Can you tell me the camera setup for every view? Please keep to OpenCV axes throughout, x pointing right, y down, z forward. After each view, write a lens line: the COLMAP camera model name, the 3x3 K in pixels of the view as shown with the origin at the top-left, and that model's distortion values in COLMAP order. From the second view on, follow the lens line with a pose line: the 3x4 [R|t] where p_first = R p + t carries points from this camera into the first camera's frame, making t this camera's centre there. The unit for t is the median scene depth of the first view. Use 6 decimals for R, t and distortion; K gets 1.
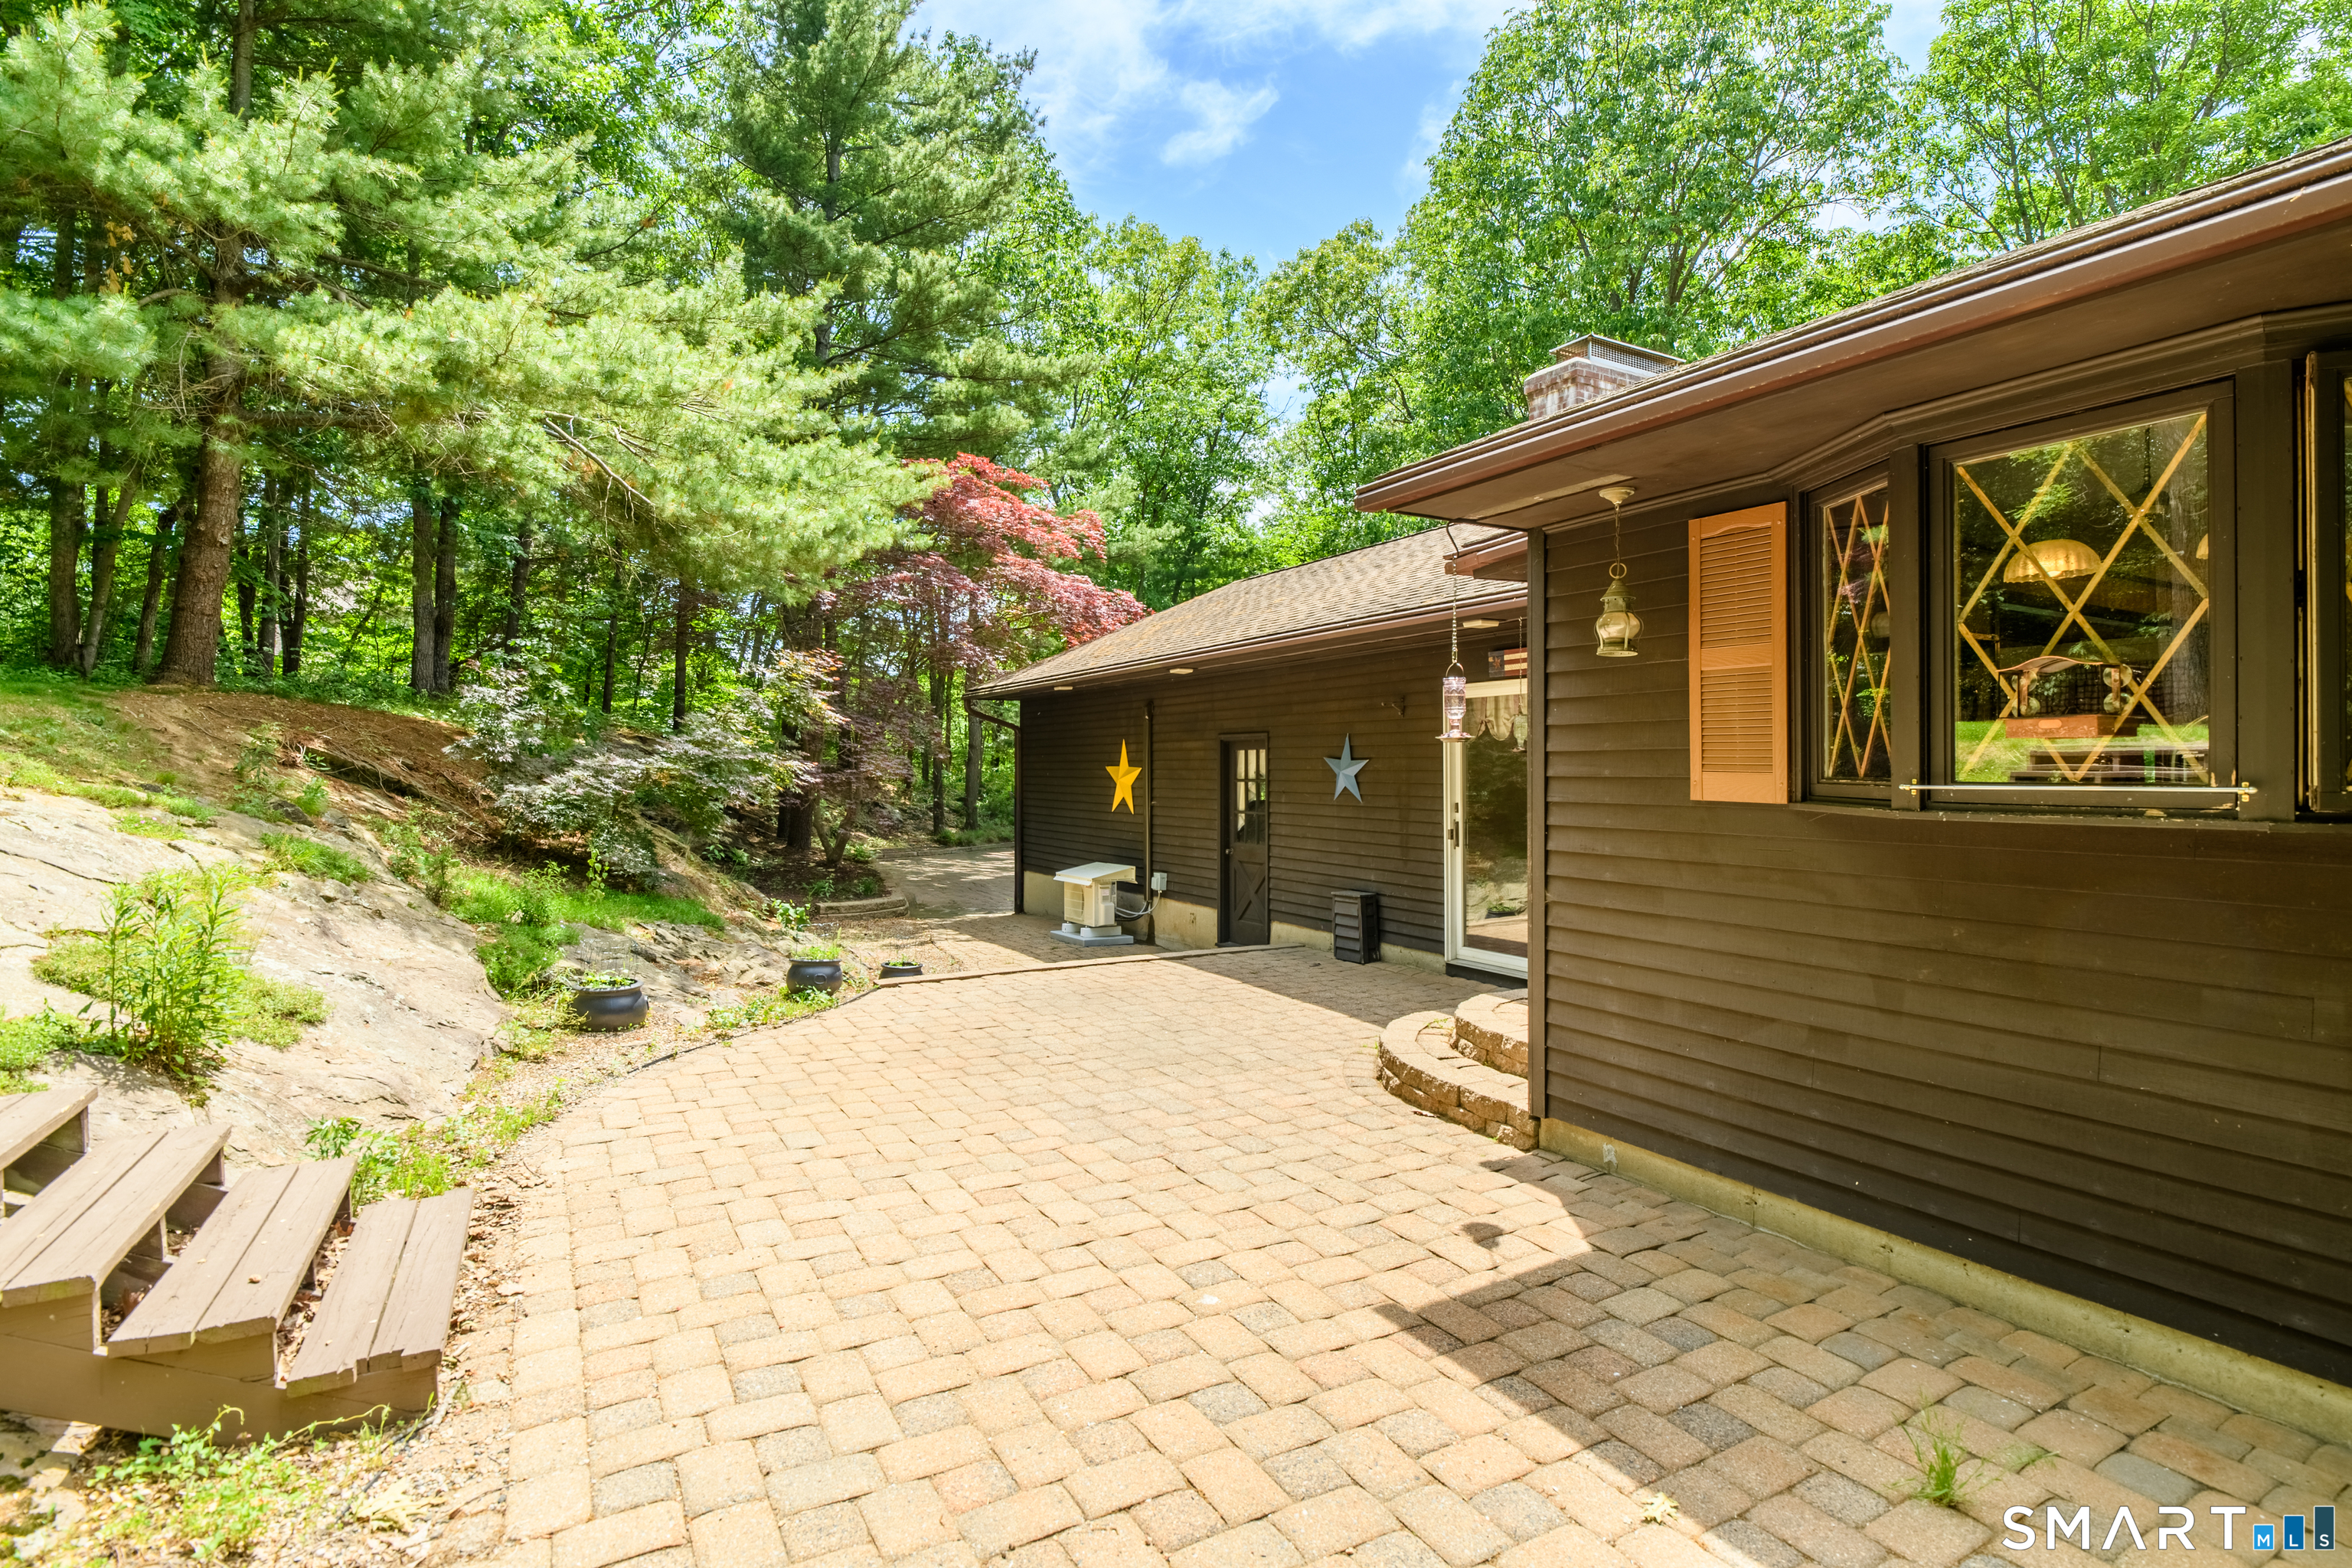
lens RADIAL K [[1153.0, 0, 1180.0], [0, 1153.0, 772.6], [0, 0, 1]] dist [-0.011537, -0.003721]
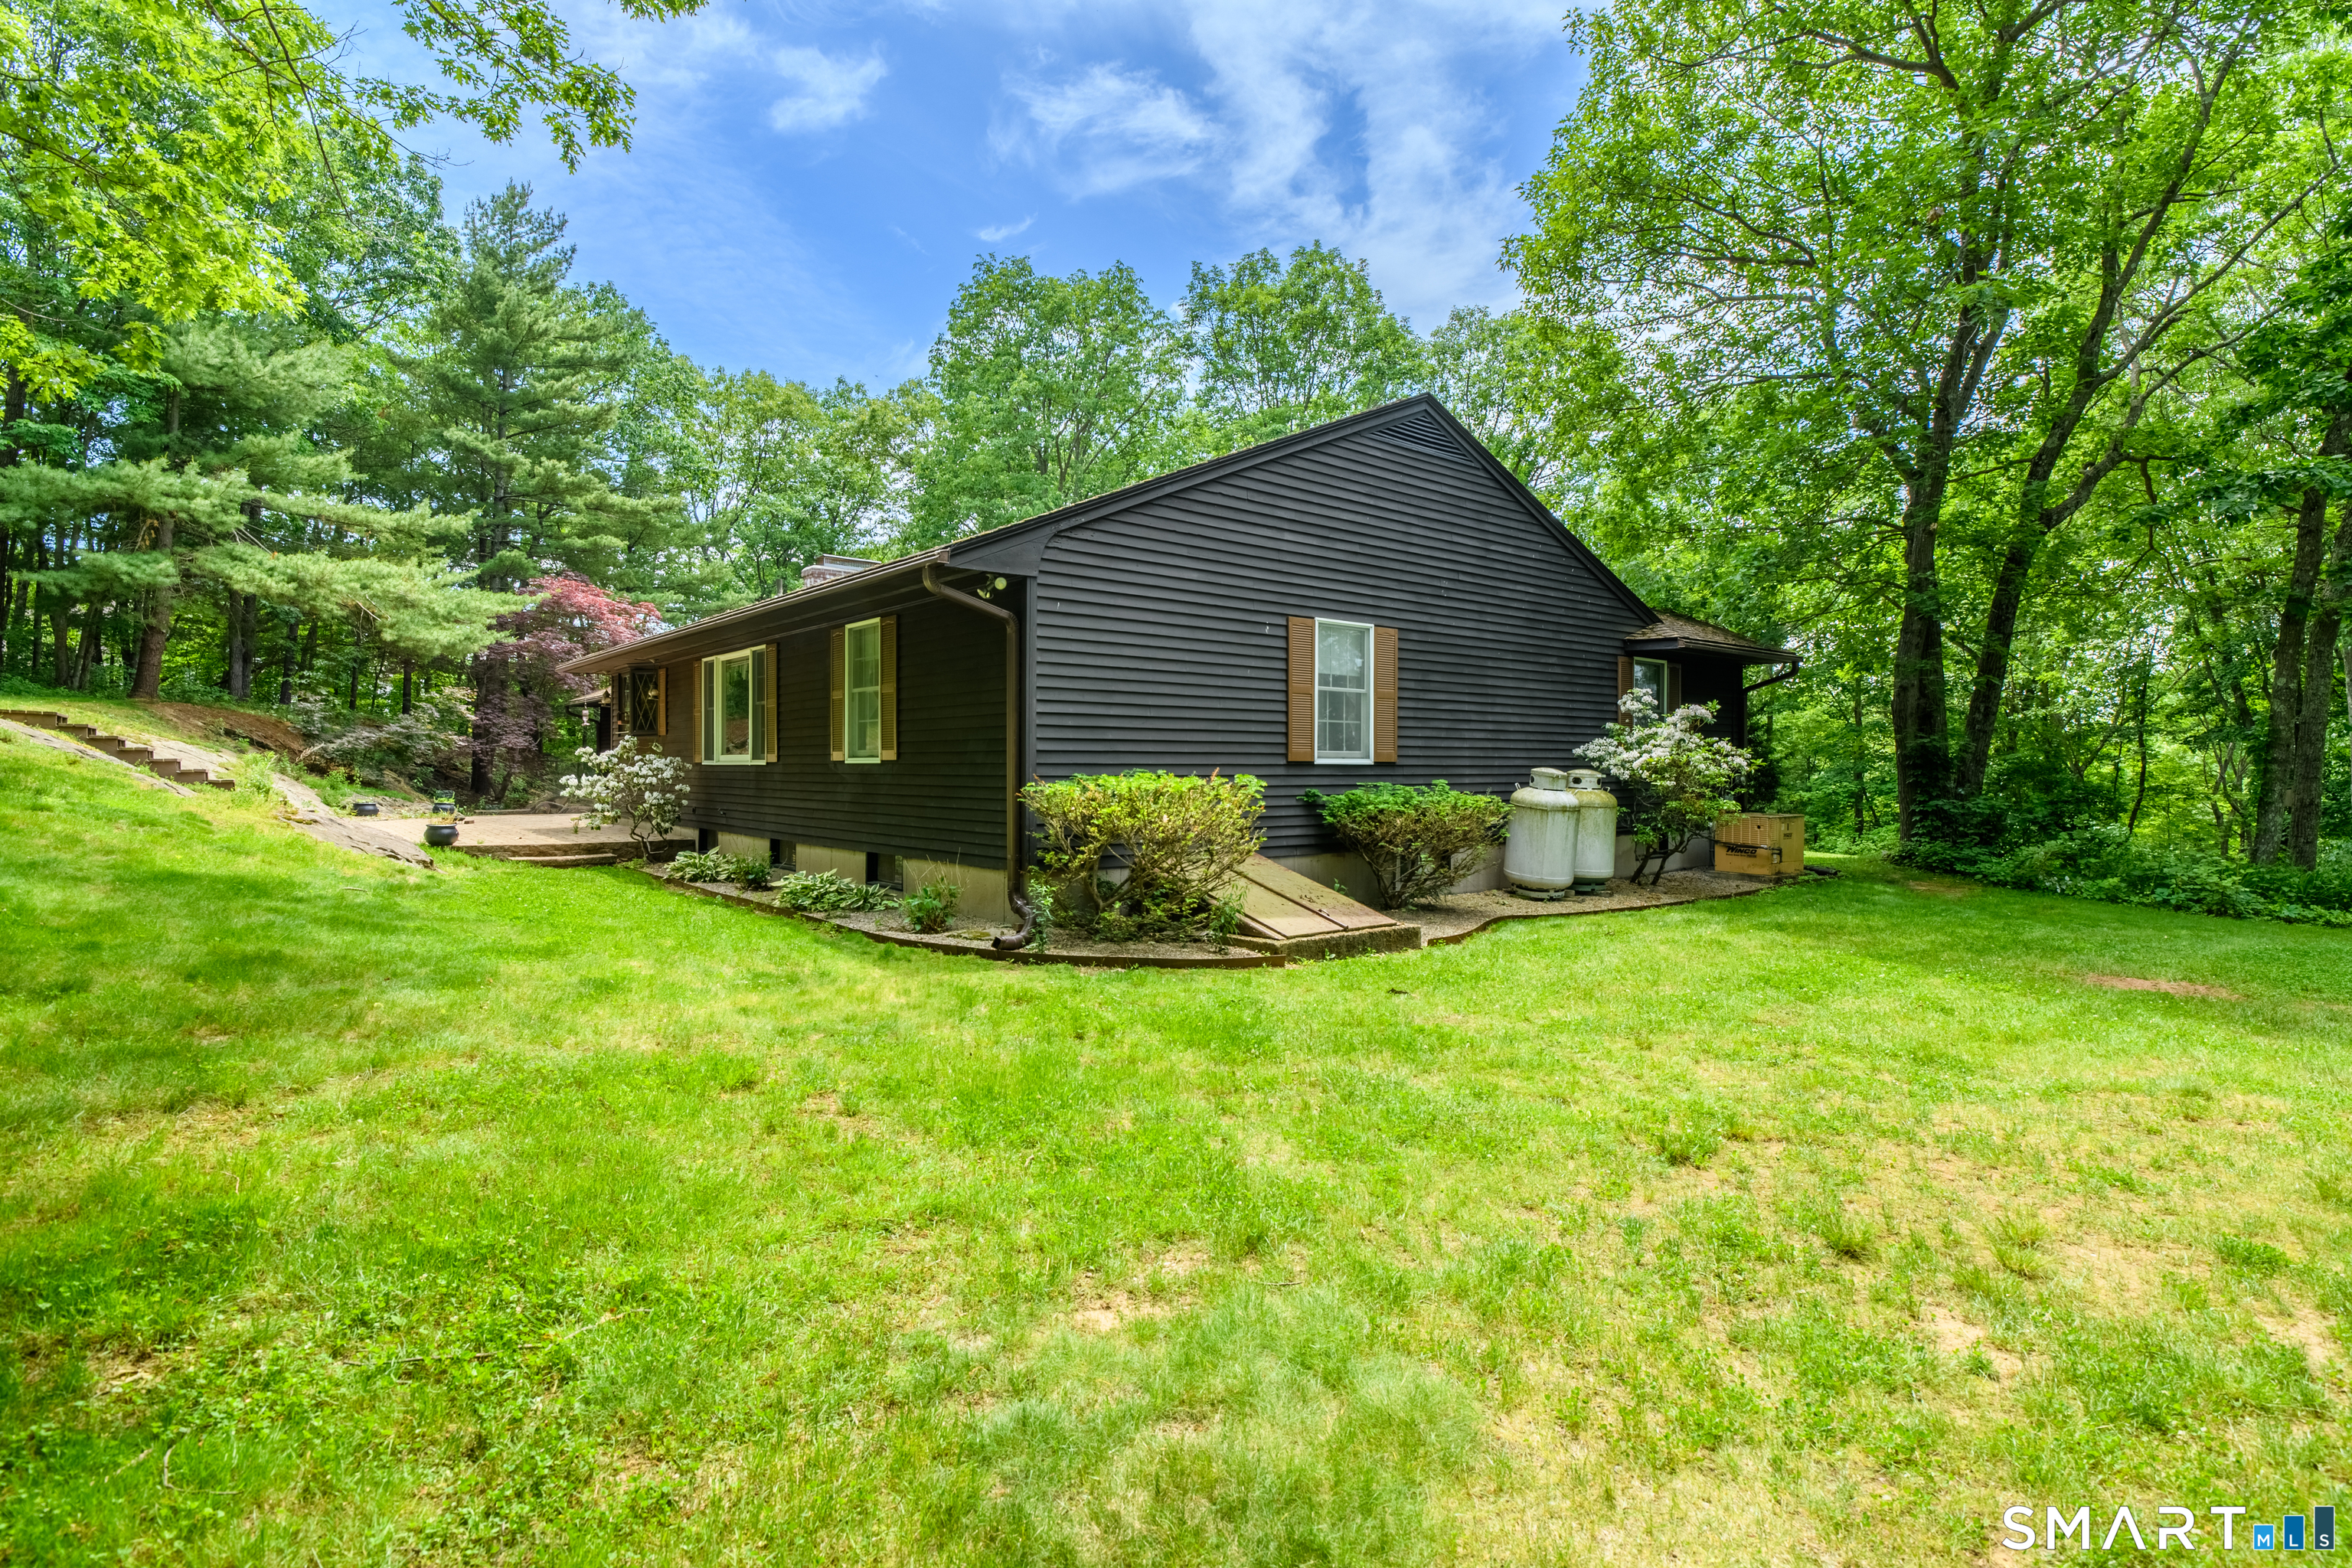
lens RADIAL K [[1153.0, 0, 1185.5], [0, 1153.0, 774.2], [0, 0, 1]] dist [-0.011537, -0.003721]
pose [[0.985676, 0.000383, 0.168651, 0.779584], [-0.001681, 0.999970, 0.007554, 0.051836], [-0.168643, -0.007729, 0.985647, -1.618426]]
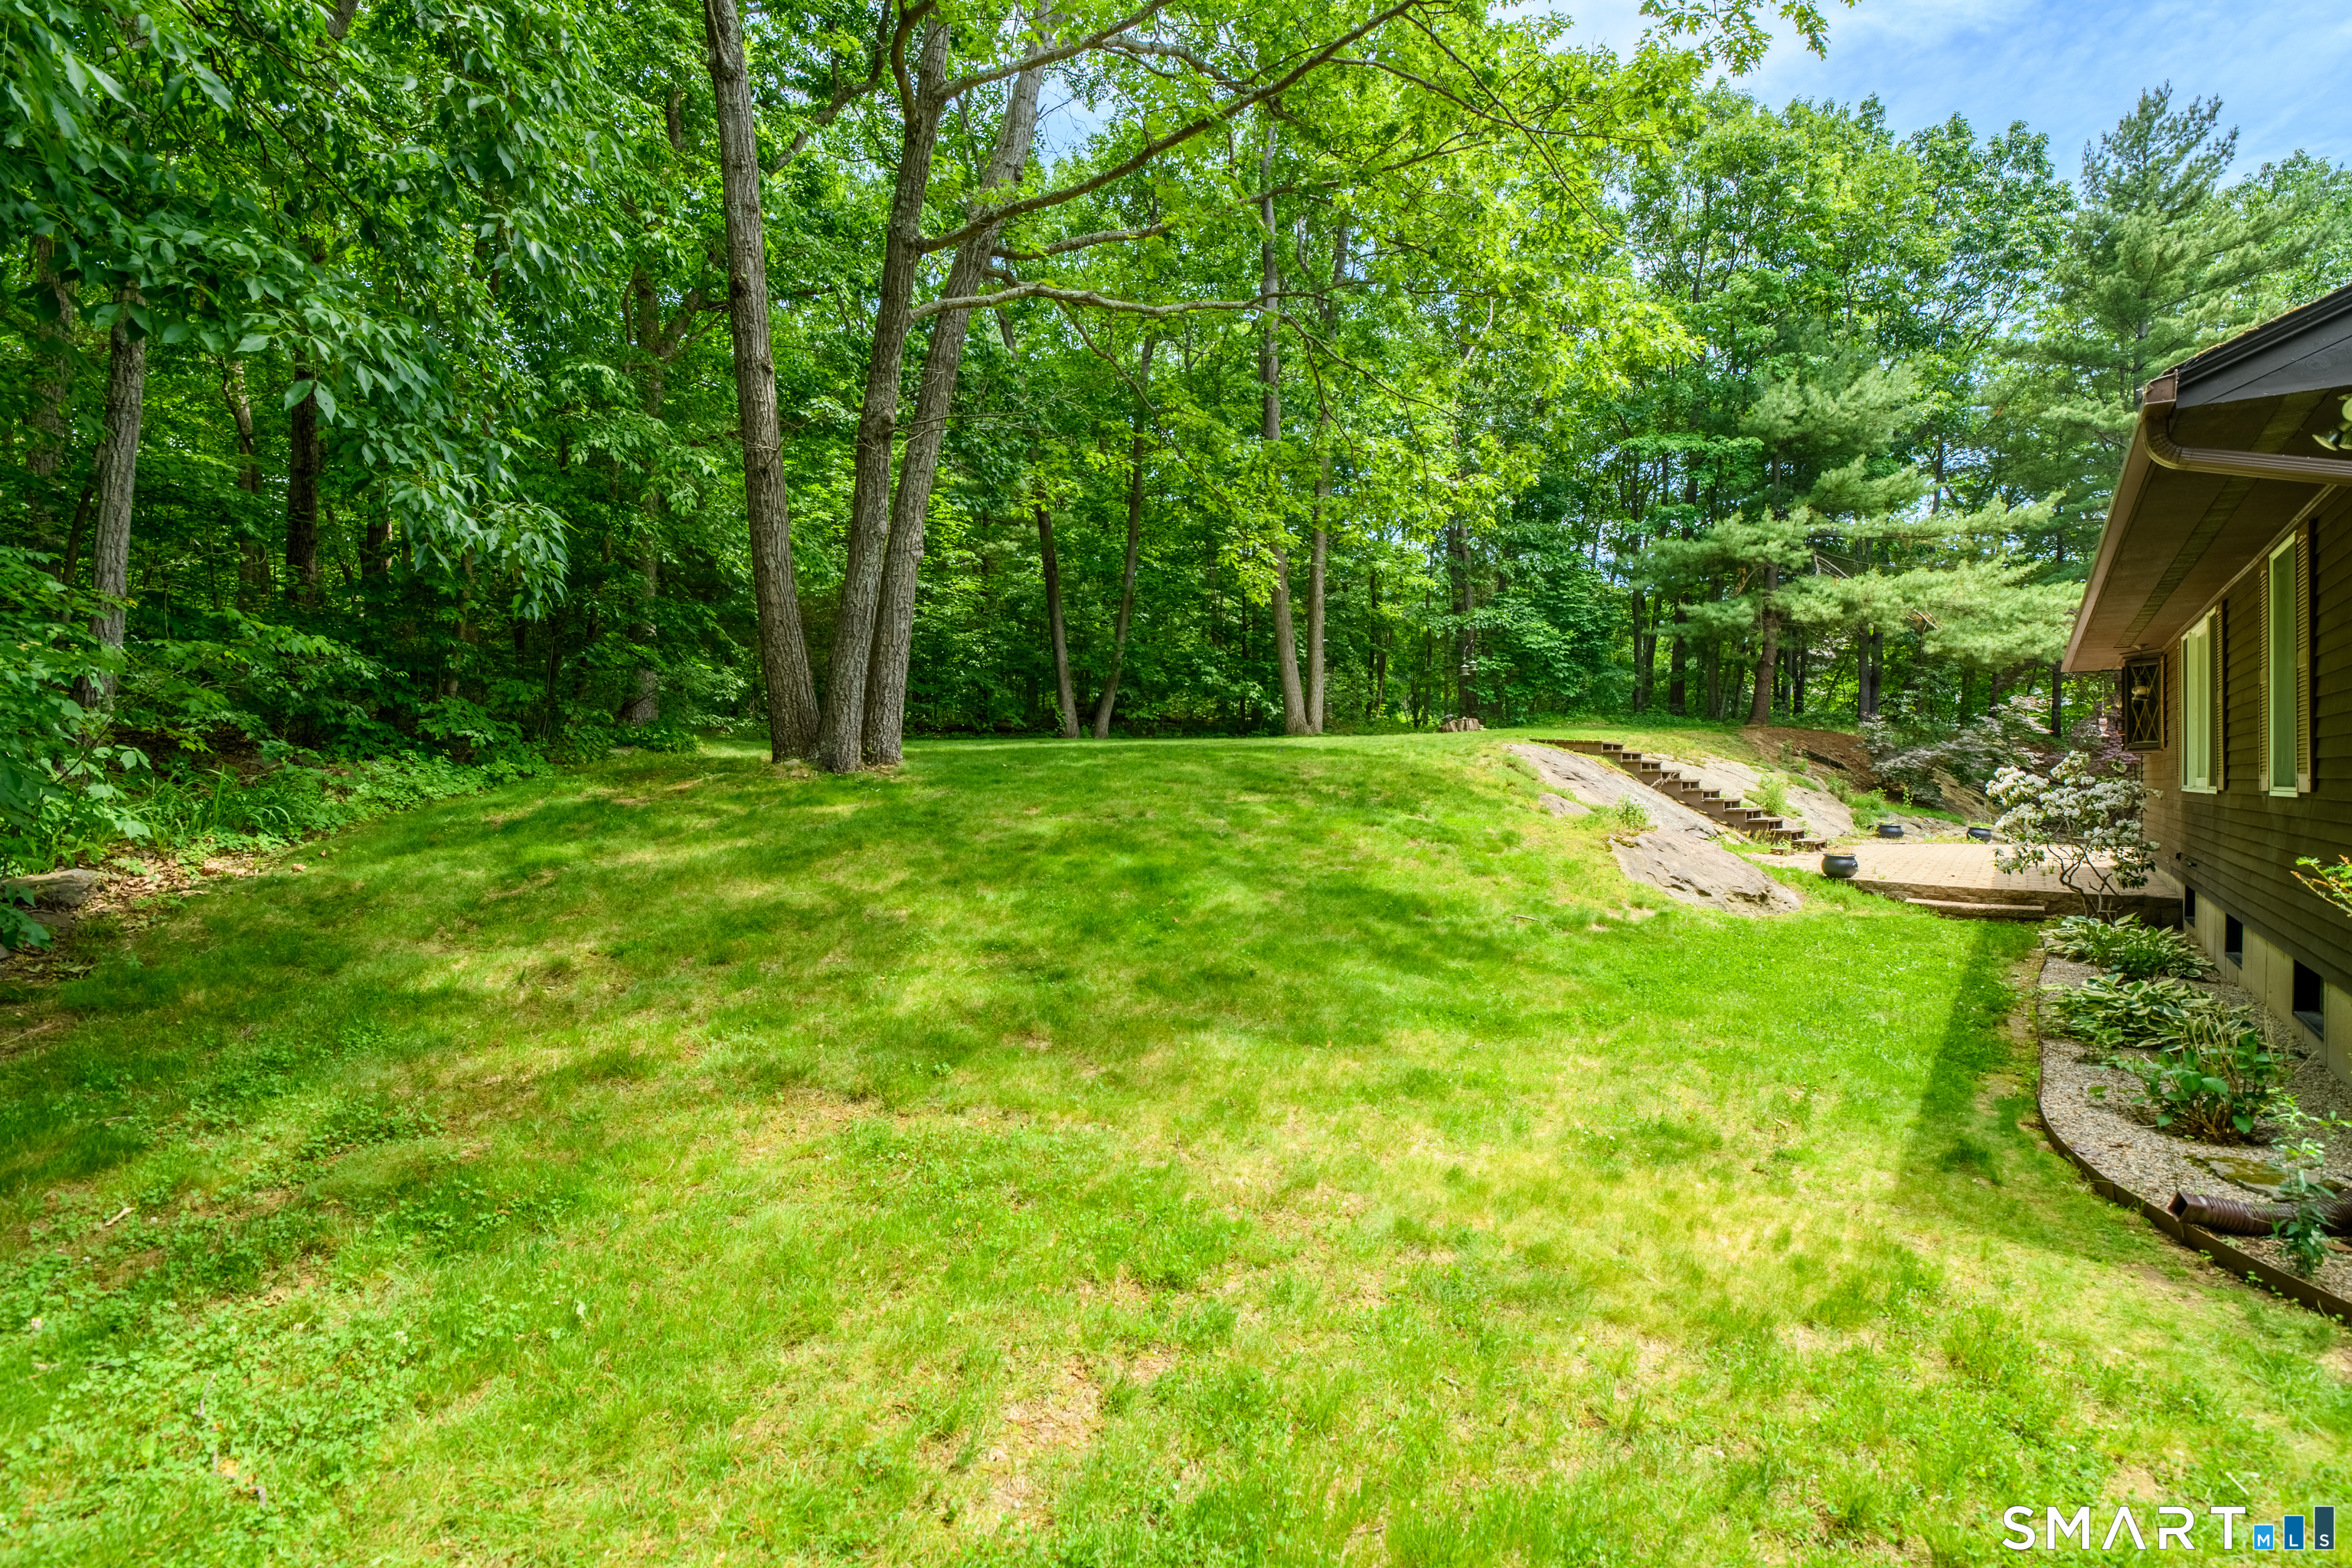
lens RADIAL K [[1153.0, 0, 1200.8], [0, 1153.0, 770.4], [0, 0, 1]] dist [-0.011537, -0.003721]
pose [[0.415312, -0.002866, -0.909675, 0.982537], [-0.002871, 0.999986, -0.004461, 0.039793], [0.909675, 0.004464, 0.415298, -1.249942]]
